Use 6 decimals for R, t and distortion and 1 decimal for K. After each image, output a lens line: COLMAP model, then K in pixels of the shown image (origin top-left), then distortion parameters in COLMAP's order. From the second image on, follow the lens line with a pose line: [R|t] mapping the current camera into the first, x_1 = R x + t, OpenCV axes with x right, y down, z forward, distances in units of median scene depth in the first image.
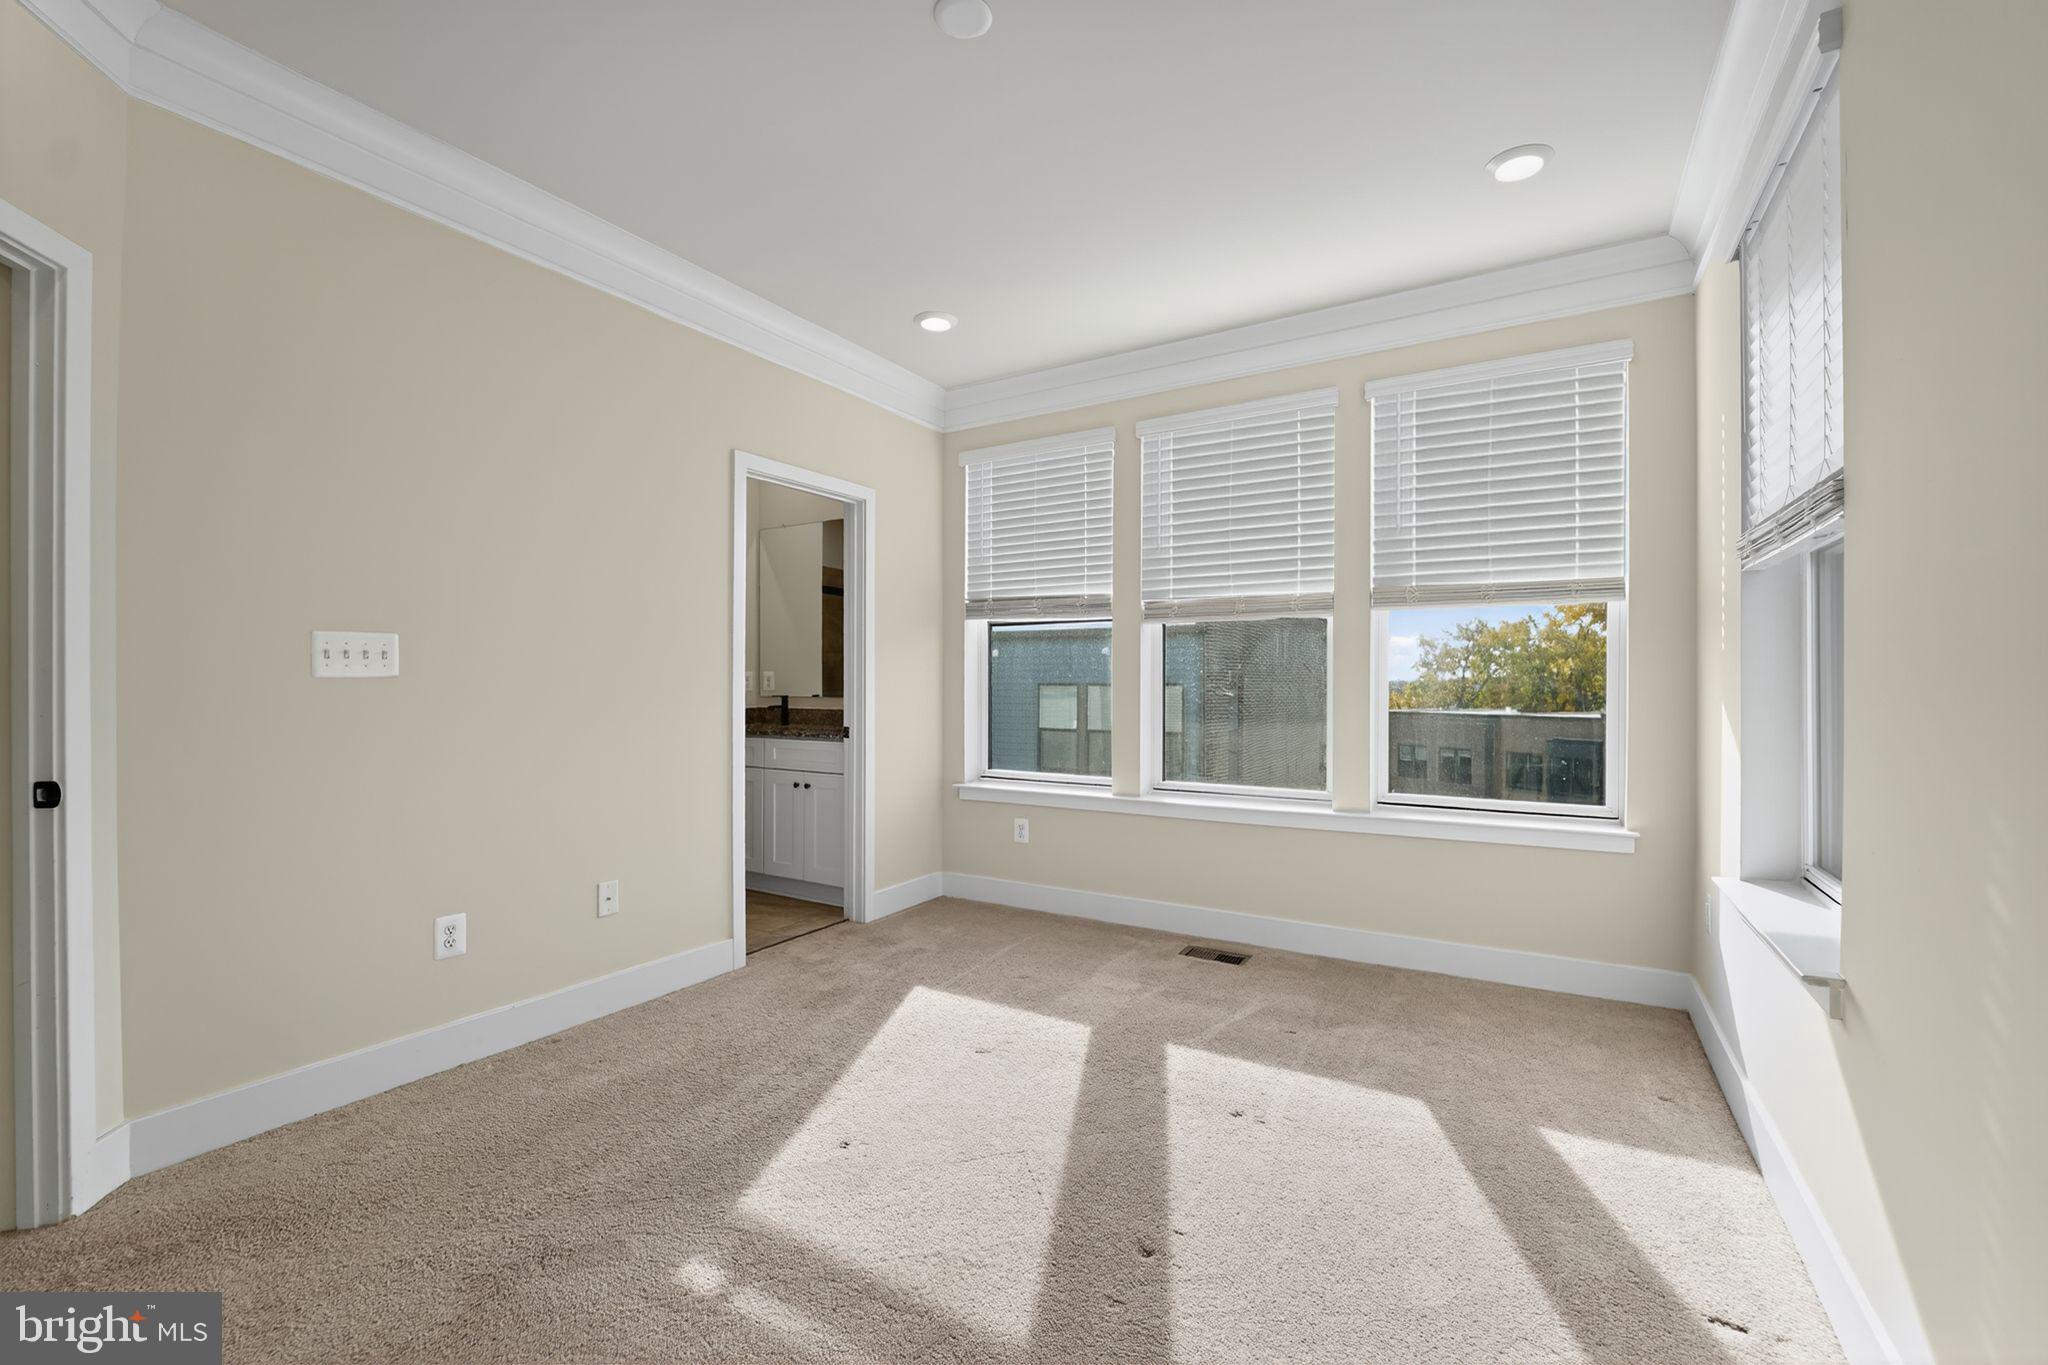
lens RADIAL K [[858.1, 0, 1024.0], [0, 858.1, 682.5], [0, 0, 1]] dist [0.000603, 0.000219]
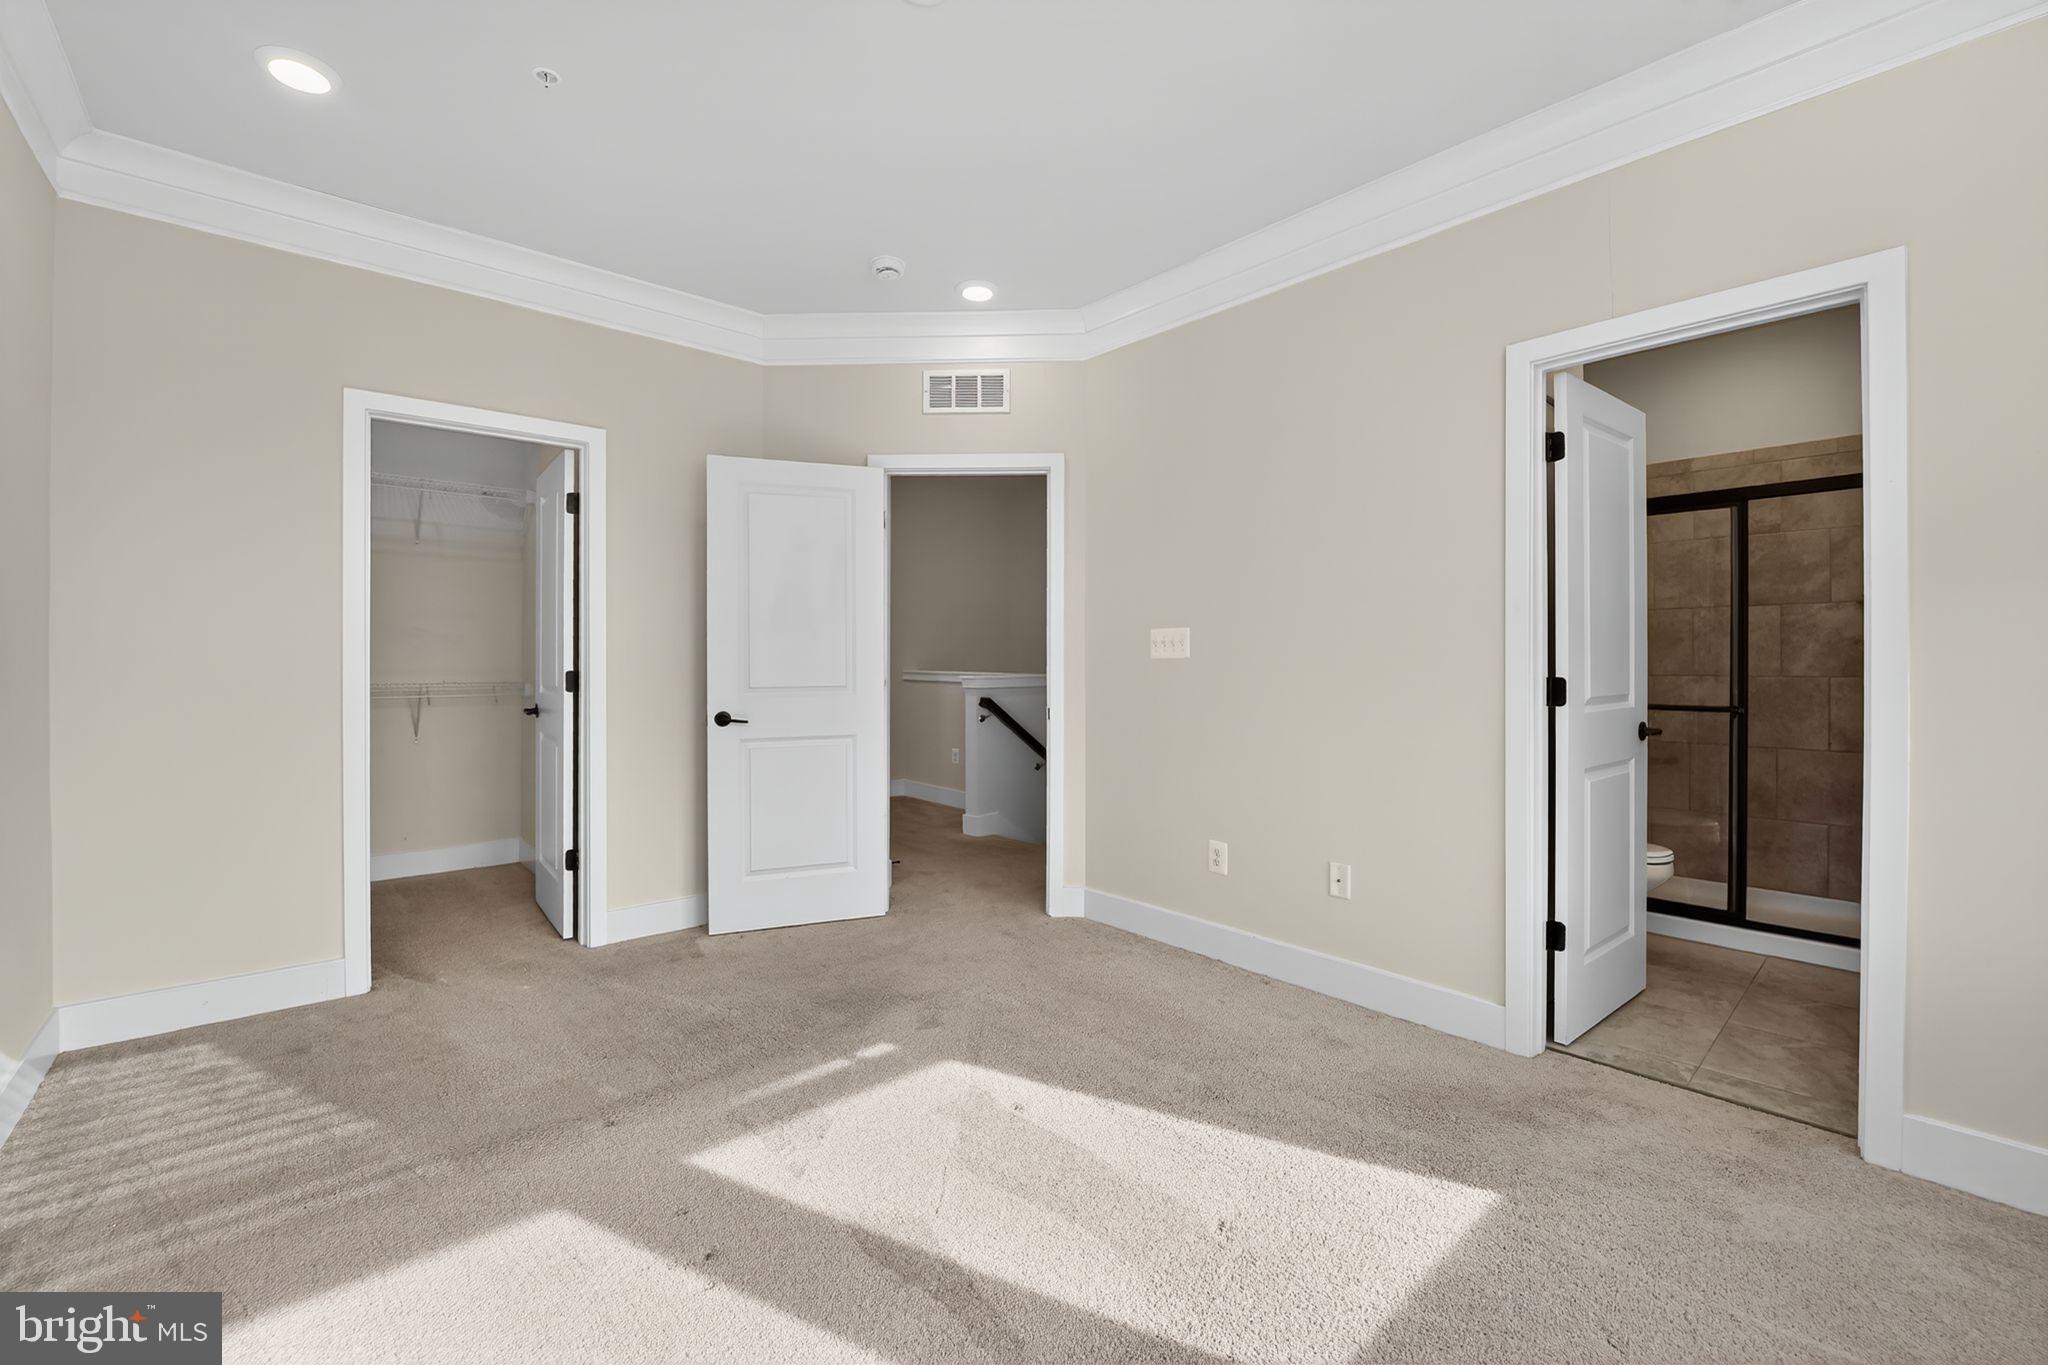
lens RADIAL K [[835.9, 0, 1025.3], [0, 835.9, 682.1], [0, 0, 1]] dist [-0.023615, 0.000333]
pose [[-0.307272, 0.018630, -0.951439, 0.475946], [0.002811, 0.999822, 0.018669, 0.005029], [0.951618, 0.003062, -0.307270, 0.861571]]
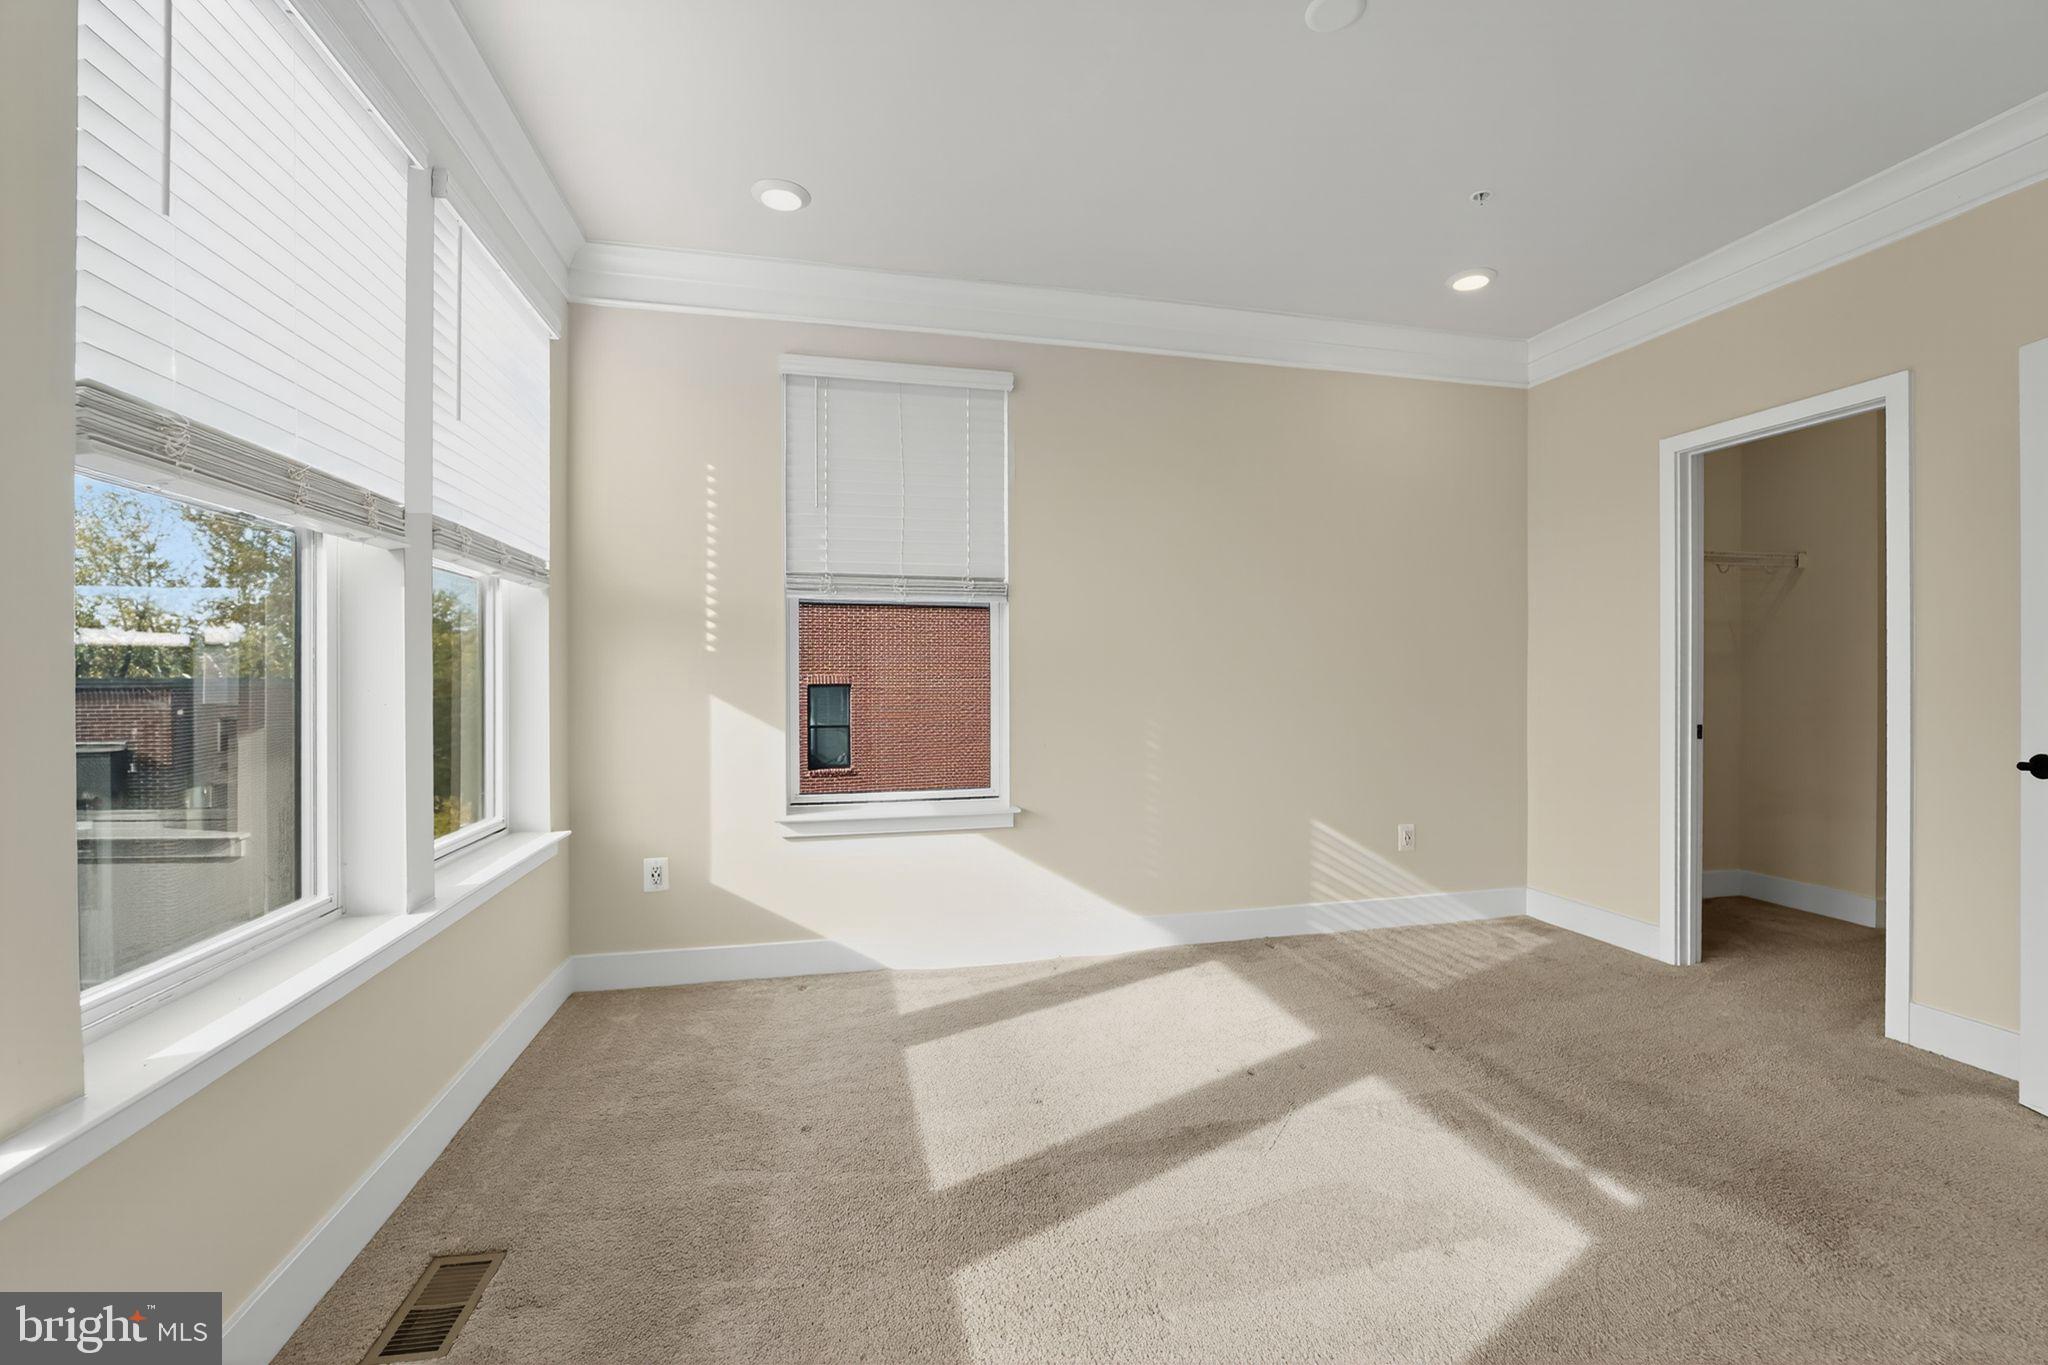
lens RADIAL K [[848.7, 0, 1032.7], [0, 848.7, 685.2], [0, 0, 1]] dist [-0.023523, -0.000056]
pose [[-0.701010, -0.007771, 0.713109, -0.313695], [-0.000766, 0.999948, 0.010144, 0.001346], [-0.713151, 0.006564, -0.700980, 1.185605]]
